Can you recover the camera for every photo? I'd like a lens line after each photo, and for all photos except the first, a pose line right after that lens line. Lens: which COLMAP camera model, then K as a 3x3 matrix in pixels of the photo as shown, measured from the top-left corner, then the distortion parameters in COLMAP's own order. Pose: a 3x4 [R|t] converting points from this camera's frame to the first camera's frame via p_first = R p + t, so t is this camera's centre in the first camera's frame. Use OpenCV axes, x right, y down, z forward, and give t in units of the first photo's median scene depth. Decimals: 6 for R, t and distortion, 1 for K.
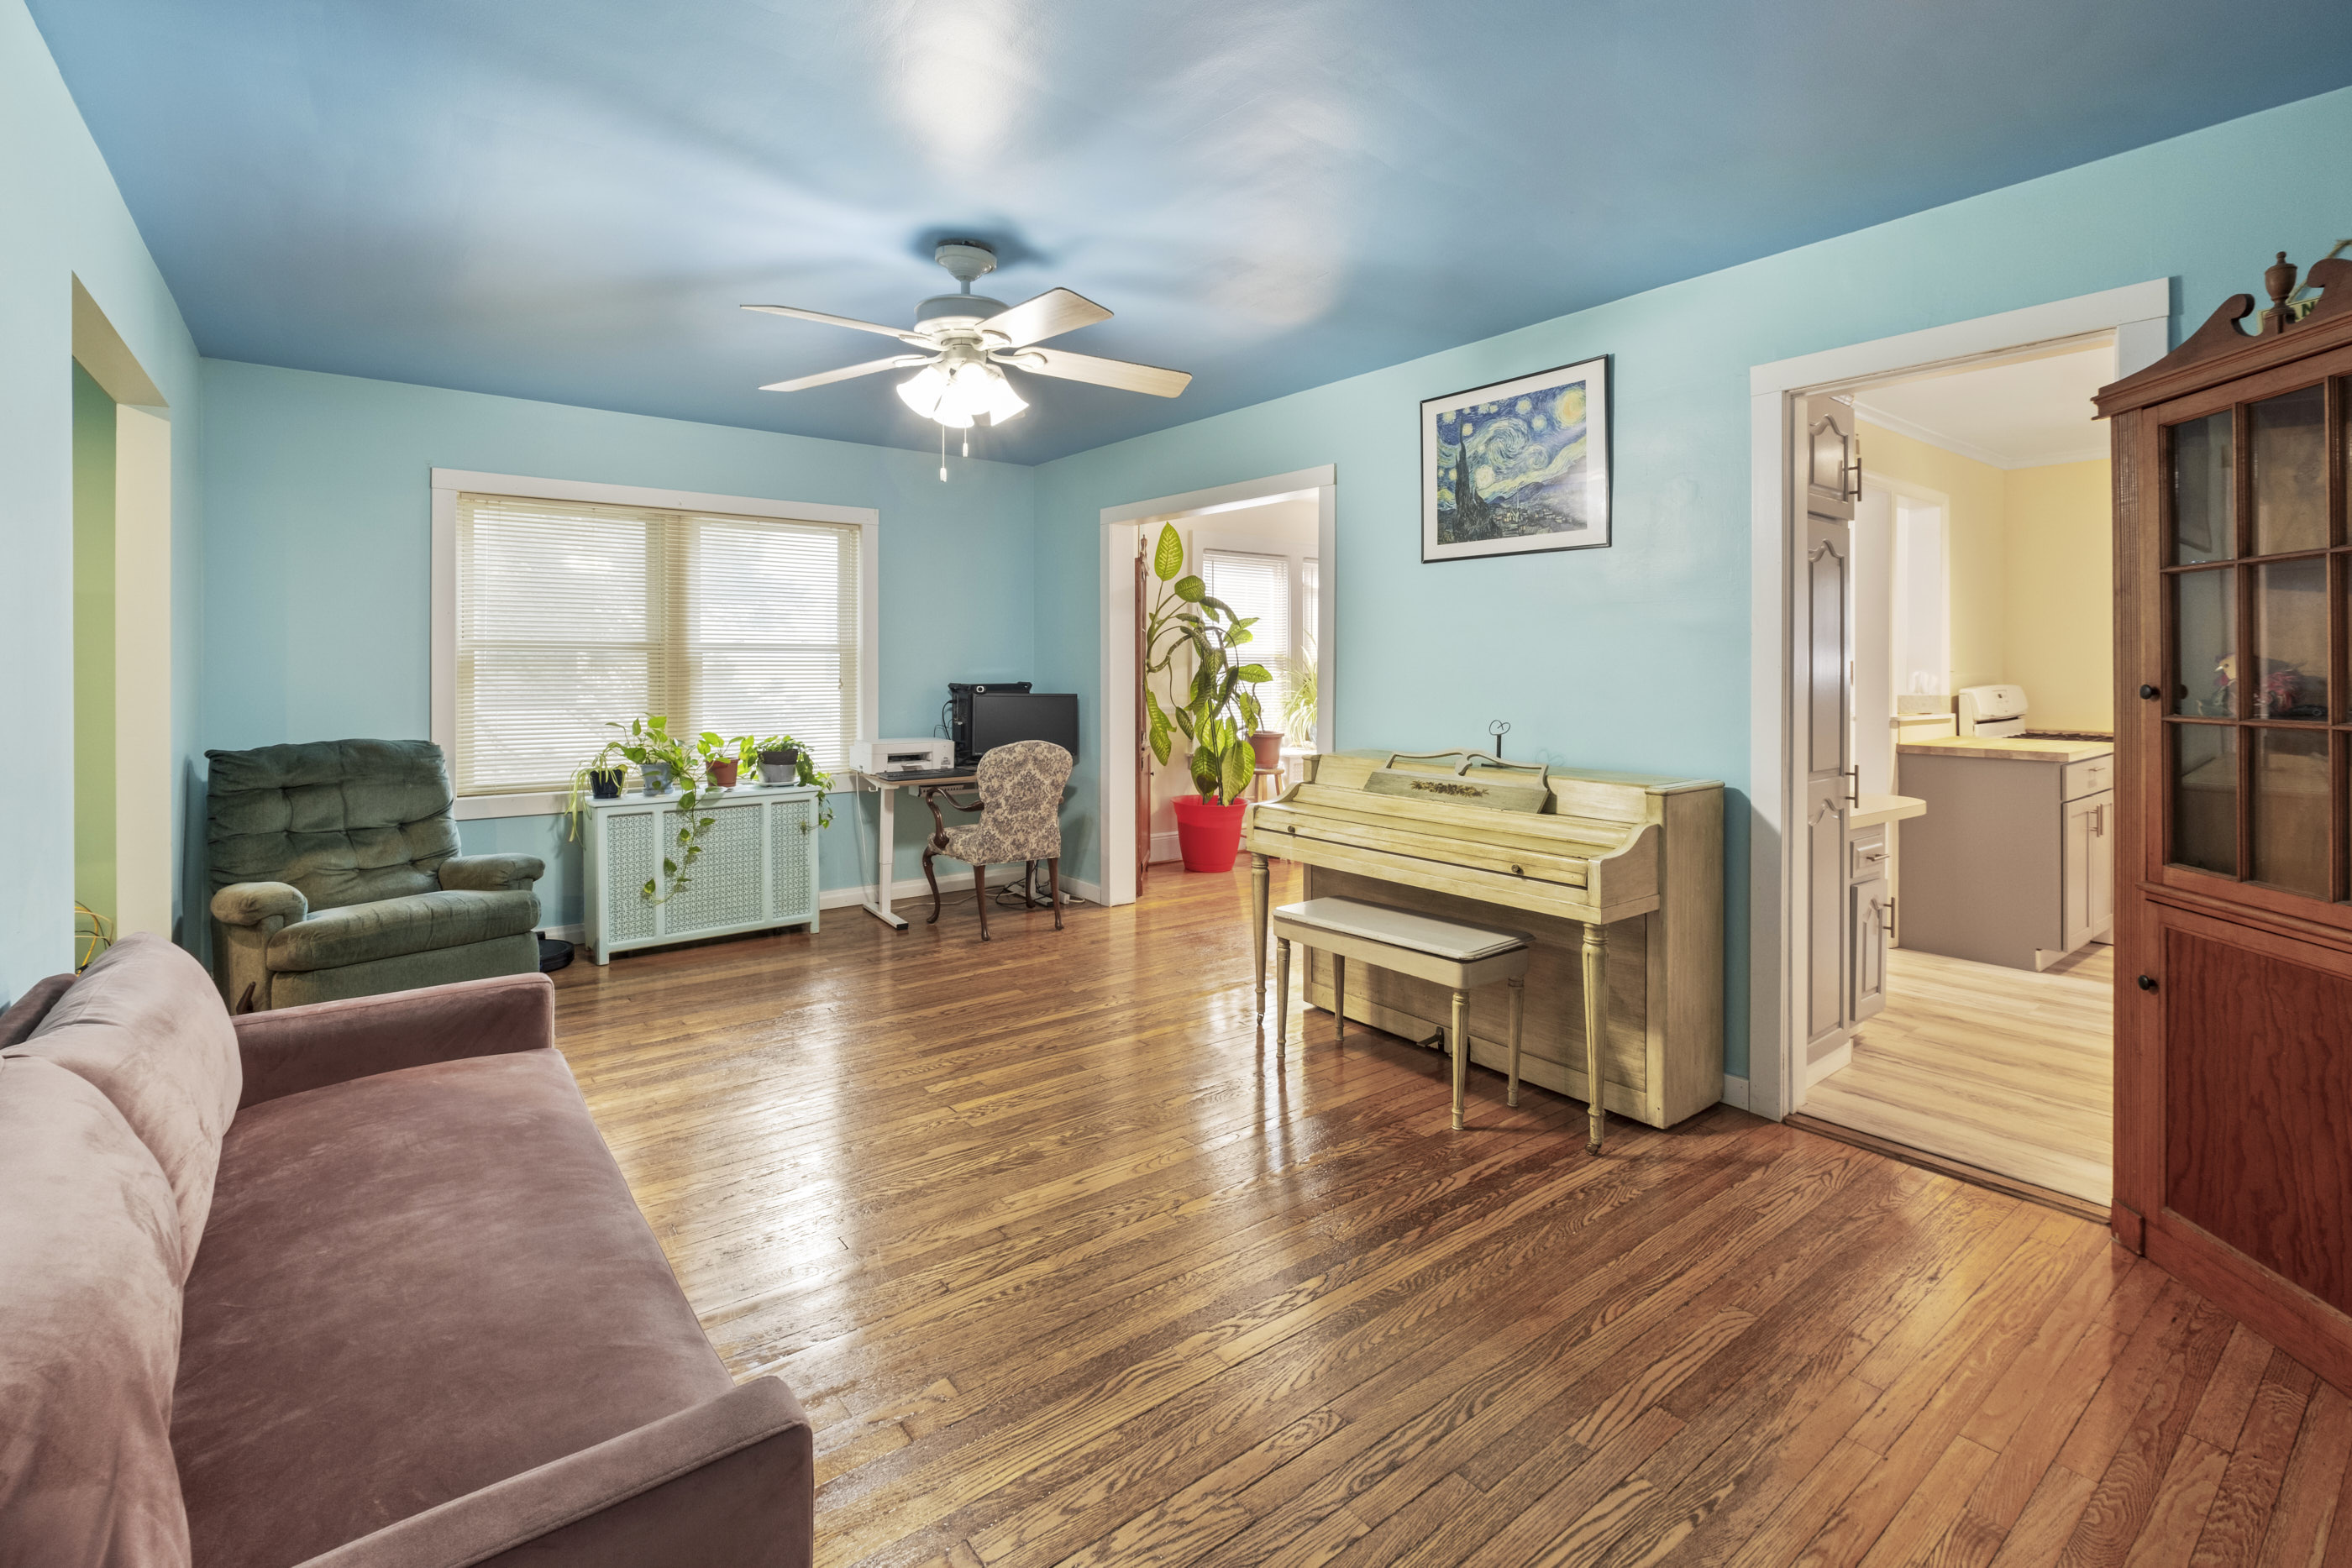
lens RADIAL K [[1069.0, 0, 1175.9], [0, 1069.0, 660.9], [0, 0, 1]] dist [0.000203, 0.000060]
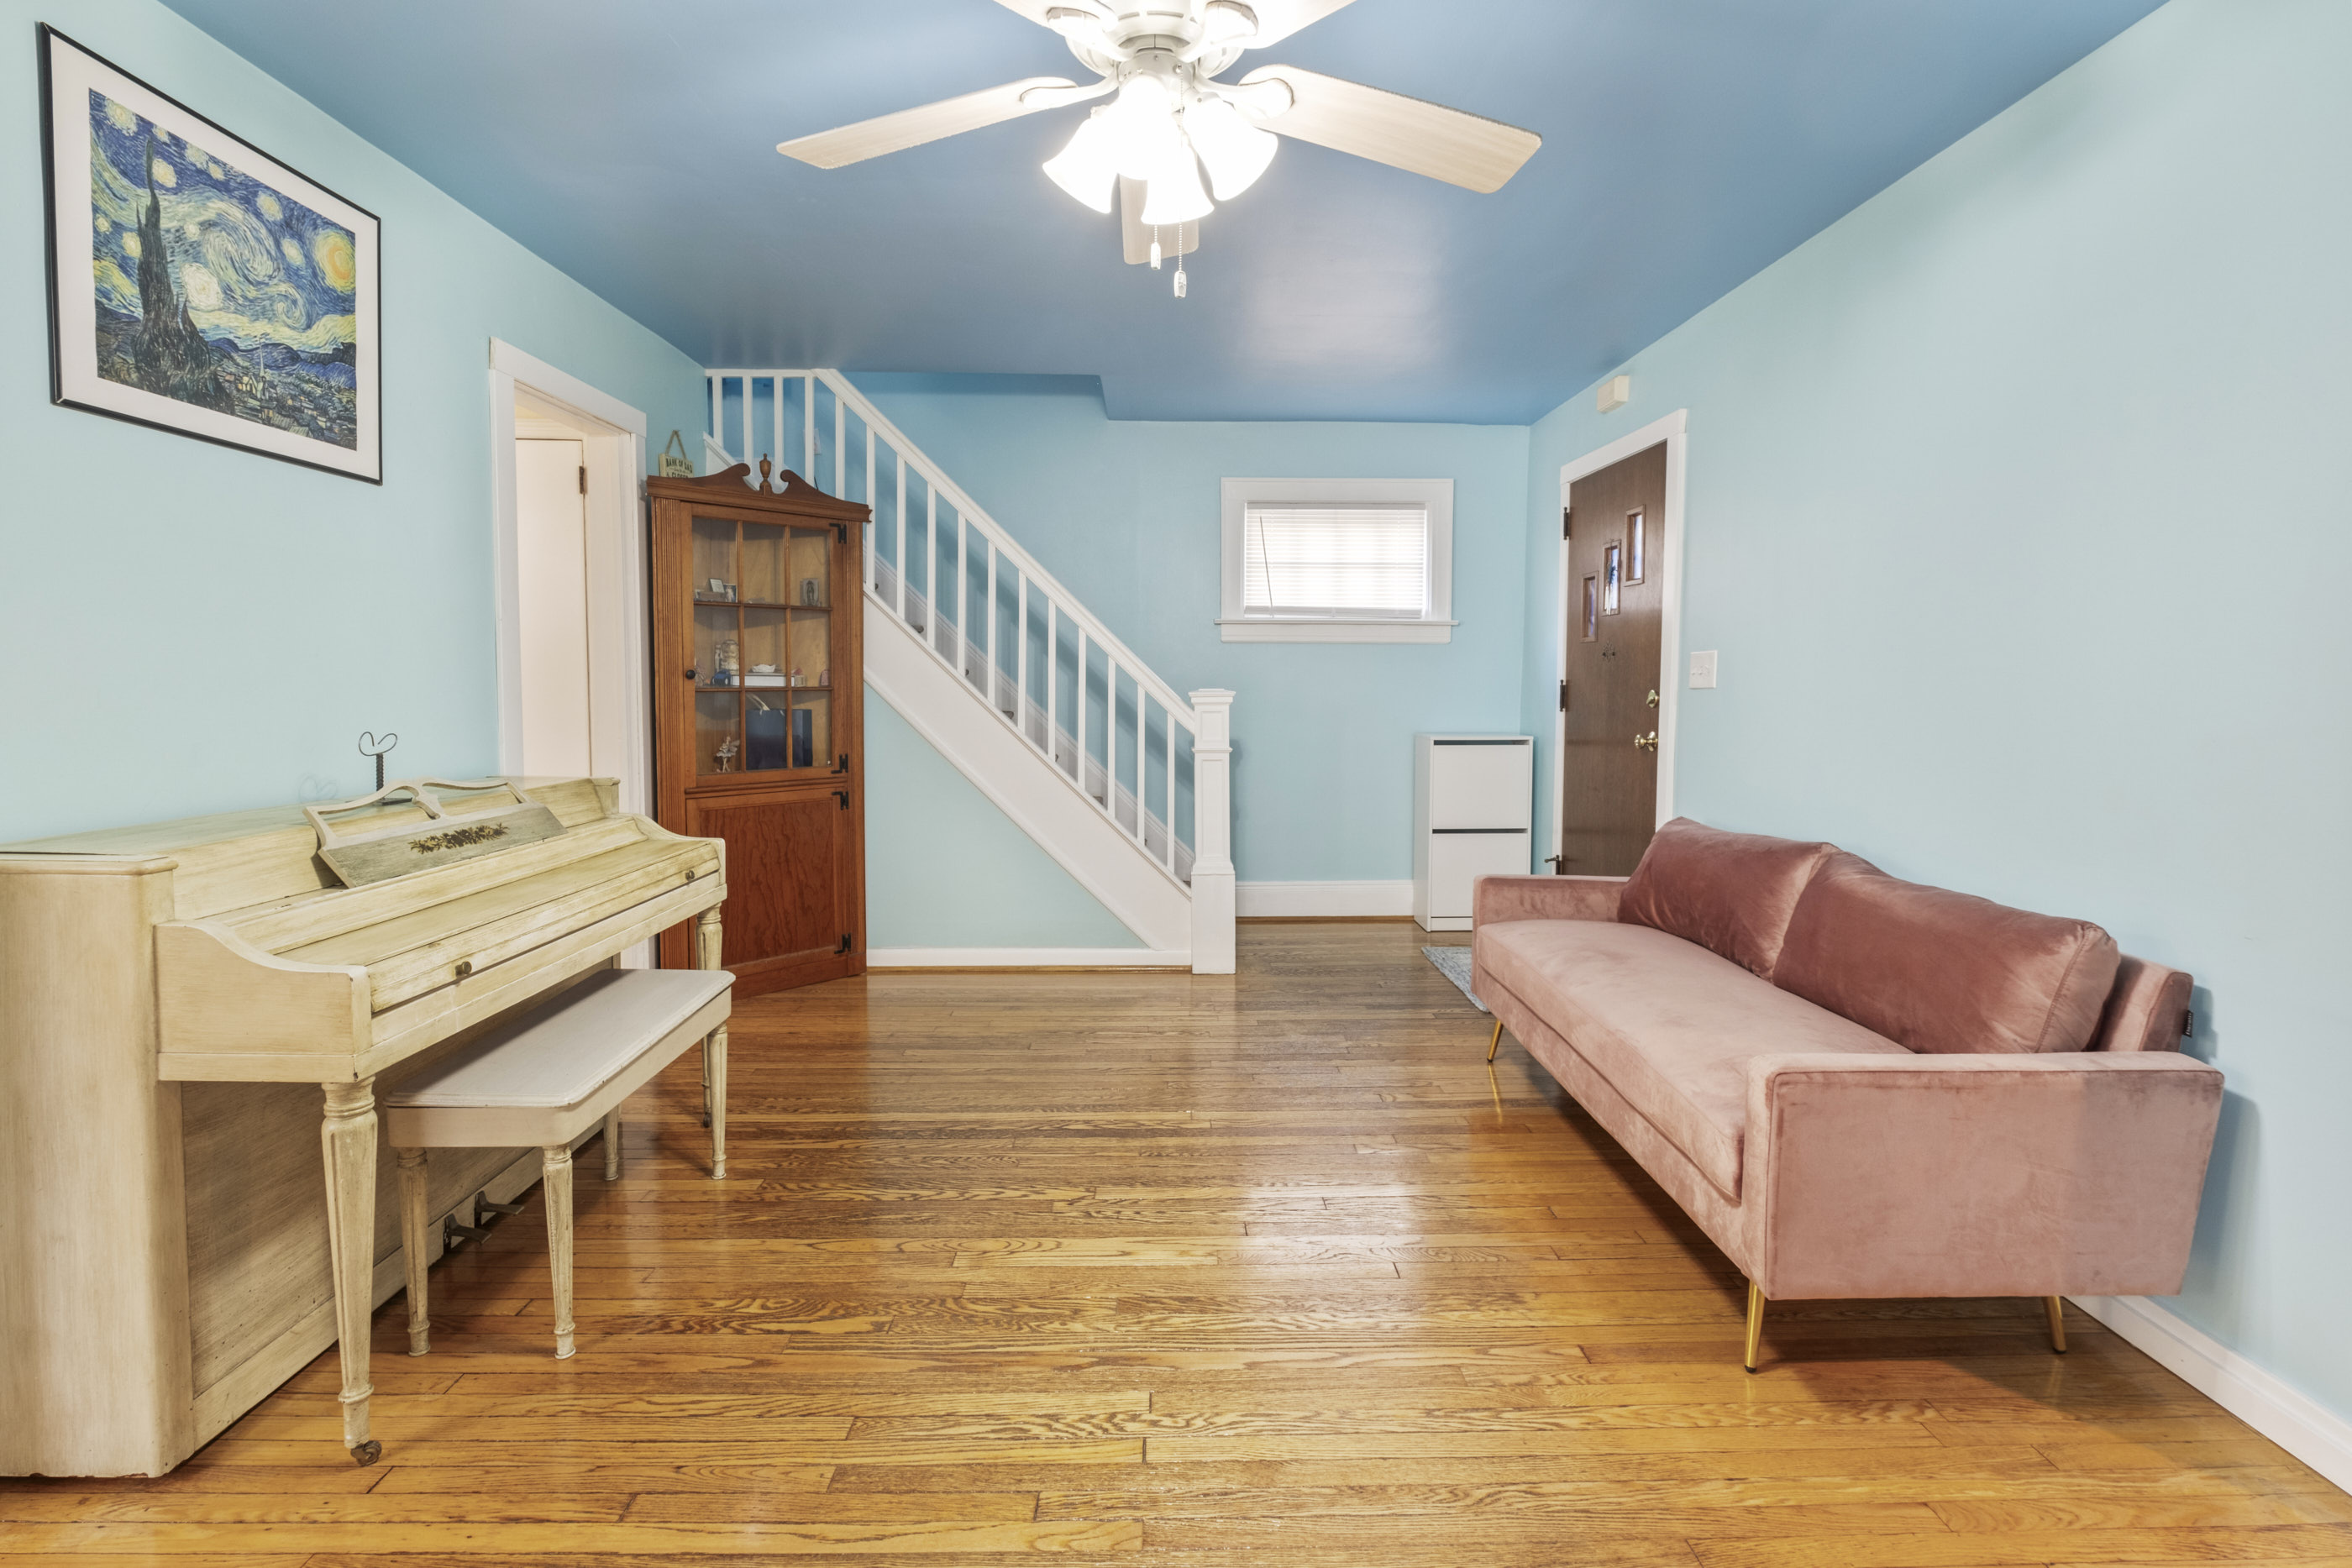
lens RADIAL K [[1115.0, 0, 1174.2], [0, 1115.0, 737.7], [0, 0, 1]] dist [0.002969, 0.000157]
pose [[-0.801696, -0.038520, 0.596489, -0.435647], [-0.011839, 0.998749, 0.048584, 0.019360], [-0.597614, 0.031888, -0.801149, 1.140530]]
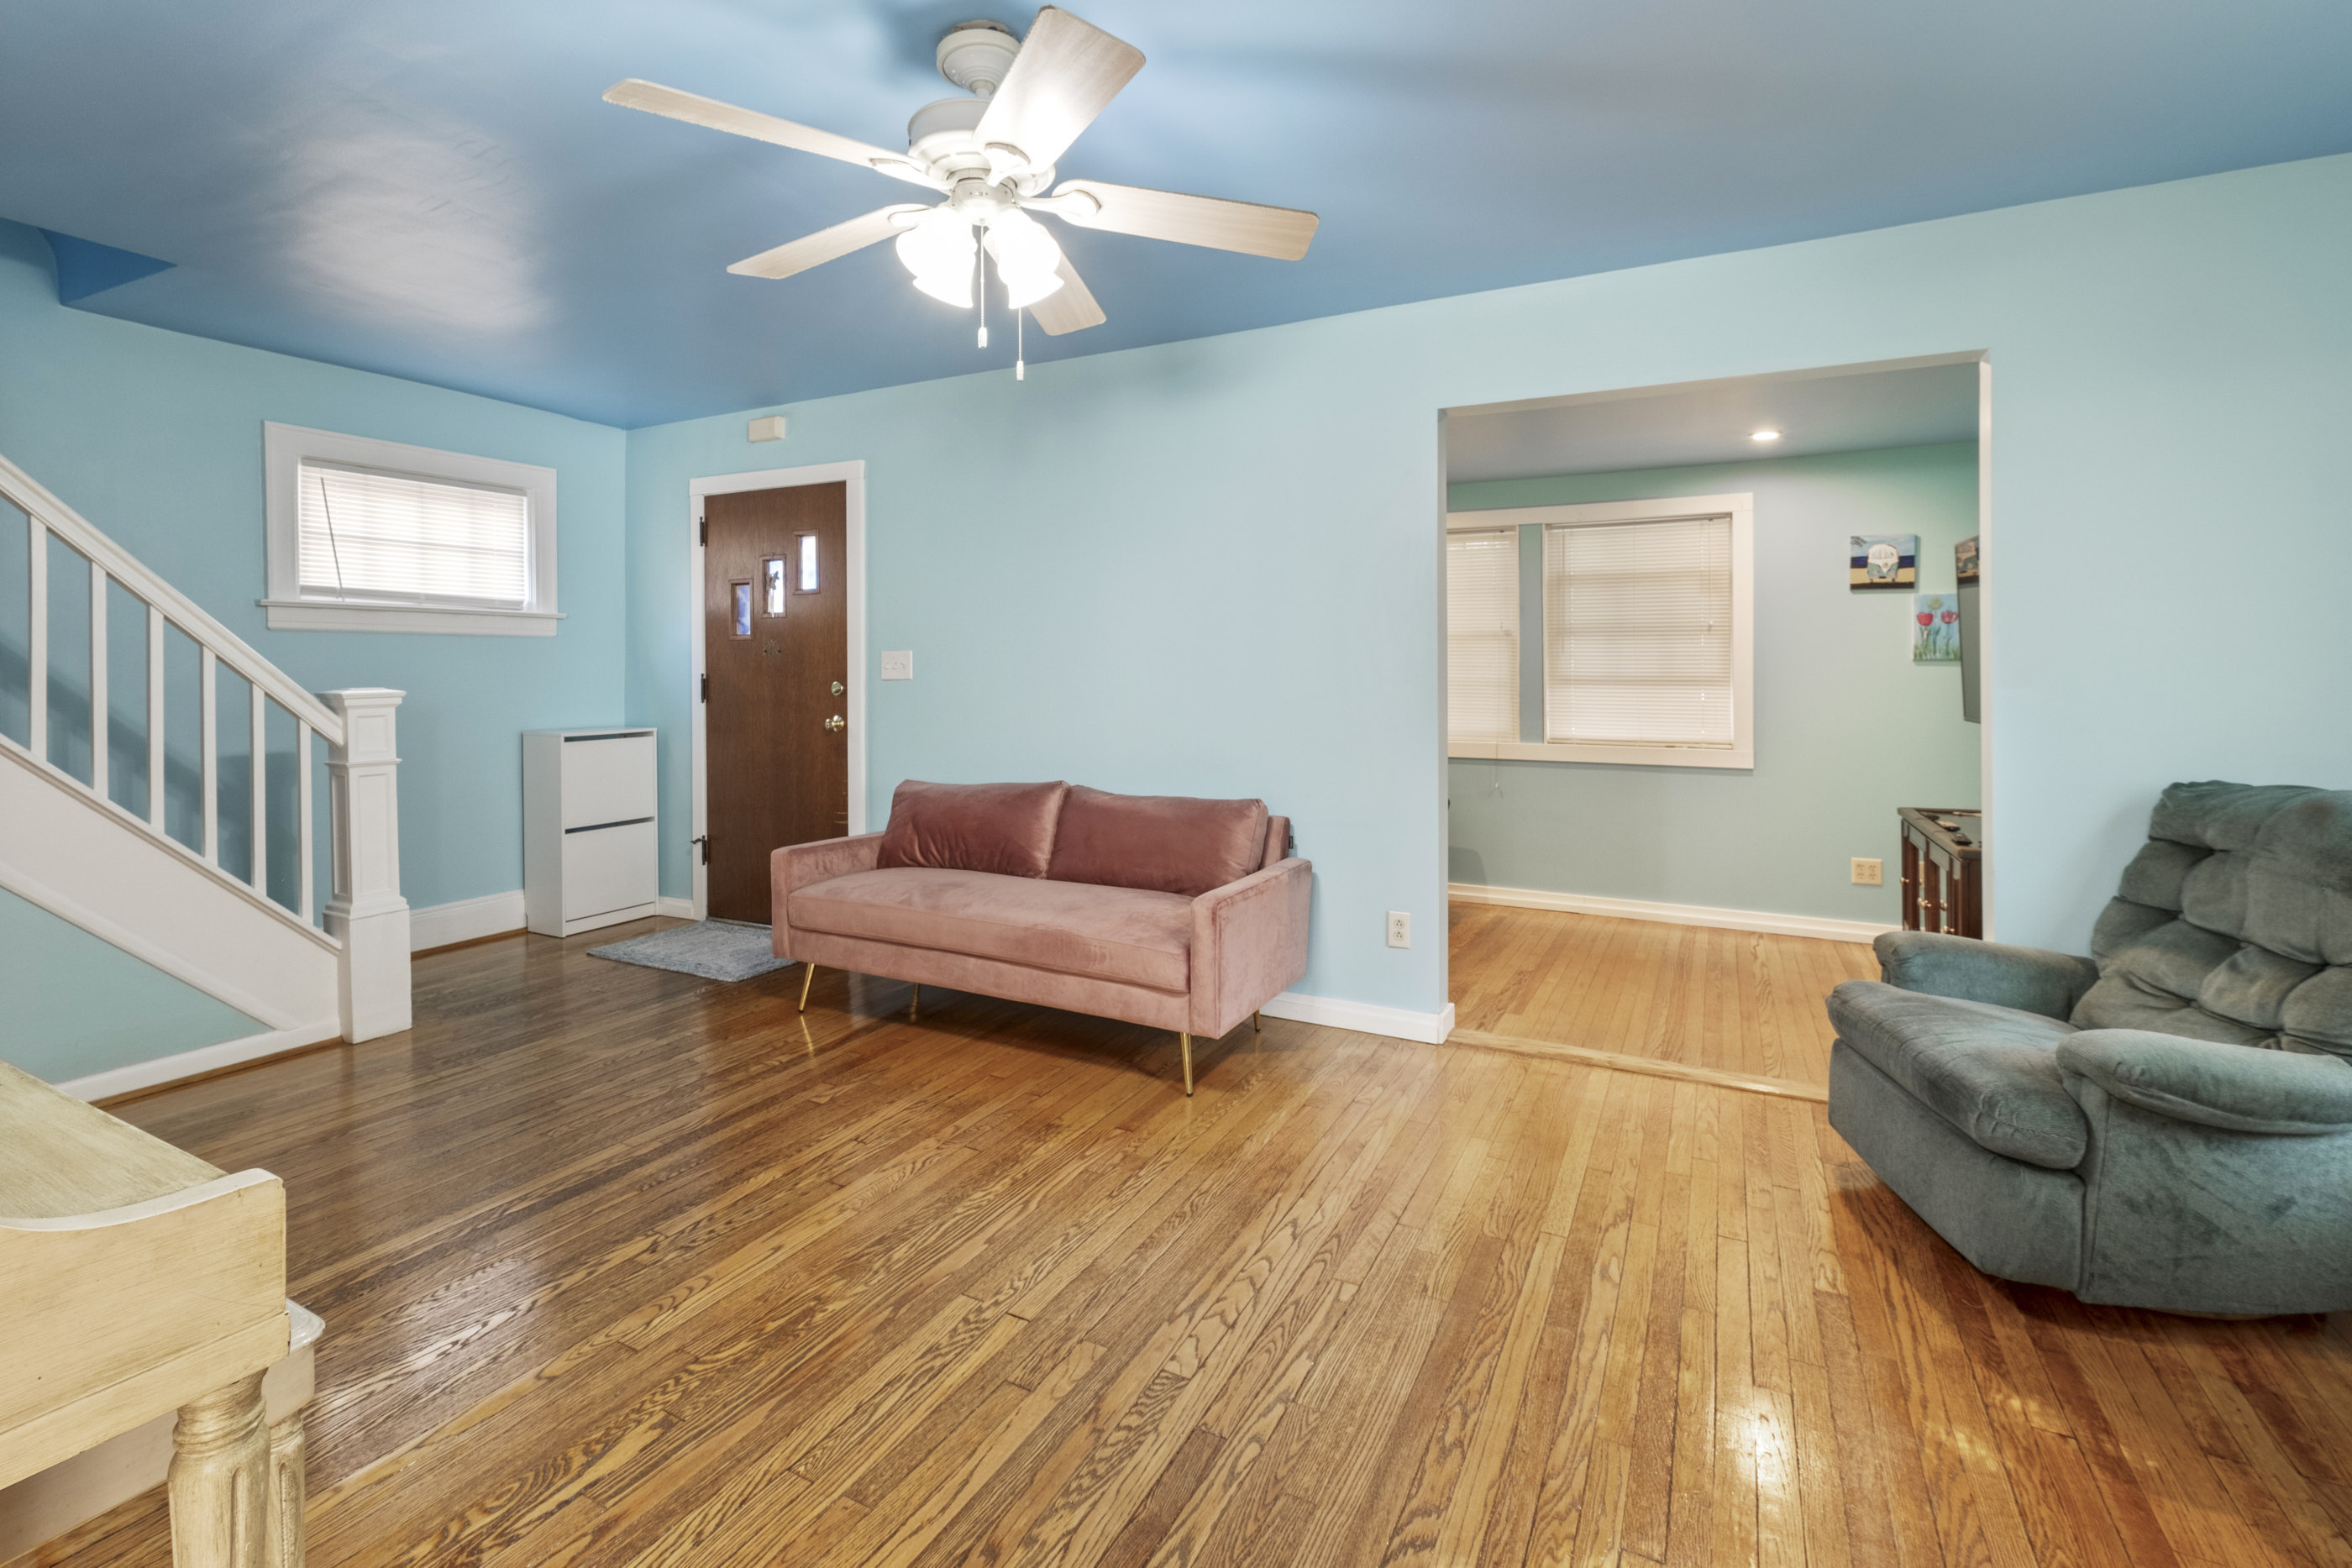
lens RADIAL K [[1056.2, 0, 1182.3], [0, 1056.2, 681.1], [0, 0, 1]] dist [-0.001248, -0.000526]
pose [[-0.907512, 0.002441, -0.420019, -0.020774], [0.001884, 0.999997, 0.001740, 0.017815], [0.420022, 0.000787, -0.907514, 1.298098]]
